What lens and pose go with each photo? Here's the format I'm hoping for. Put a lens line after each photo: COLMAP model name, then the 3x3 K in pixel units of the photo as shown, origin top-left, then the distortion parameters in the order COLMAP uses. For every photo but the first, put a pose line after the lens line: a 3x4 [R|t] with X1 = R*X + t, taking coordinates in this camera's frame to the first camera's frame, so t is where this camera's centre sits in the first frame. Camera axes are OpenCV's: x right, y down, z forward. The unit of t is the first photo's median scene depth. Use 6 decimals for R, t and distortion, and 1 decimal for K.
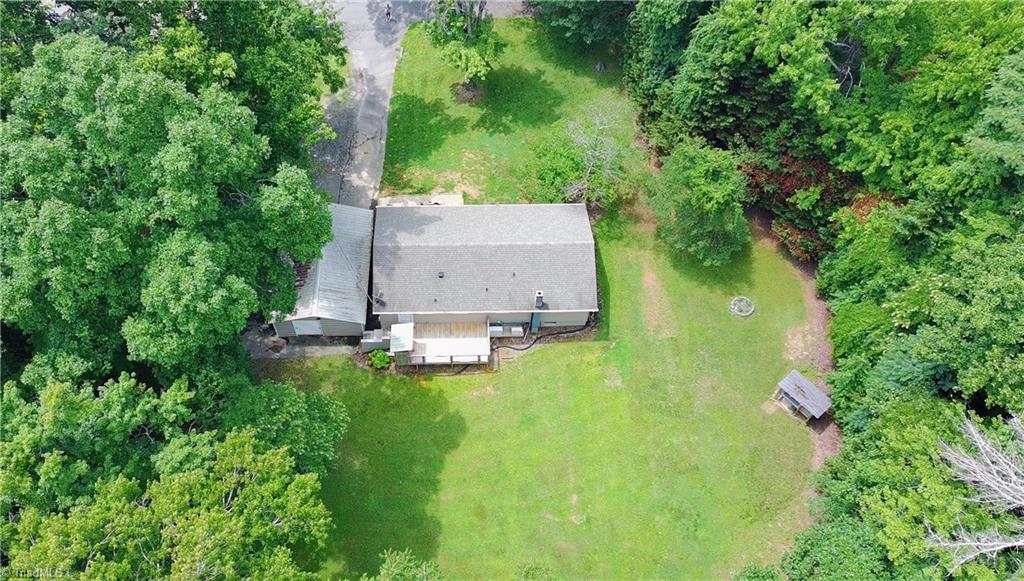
lens RADIAL K [[865.1, 0, 512.0], [0, 865.1, 290.5], [0, 0, 1]] dist [-0.003469, 0.000779]
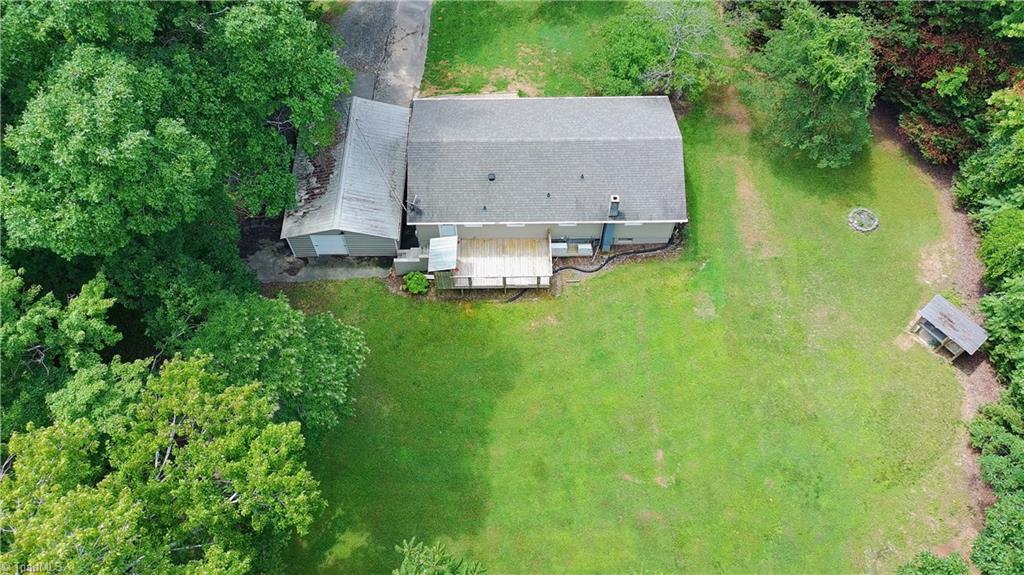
lens RADIAL K [[724.5, 0, 551.1], [0, 724.5, 286.7], [0, 0, 1]] dist [0.001335, -0.001561]
pose [[0.999985, 0.004908, -0.002388, -0.024961], [-0.004846, 0.999665, 0.025435, 0.067368], [0.002512, -0.025423, 0.999674, 0.326629]]
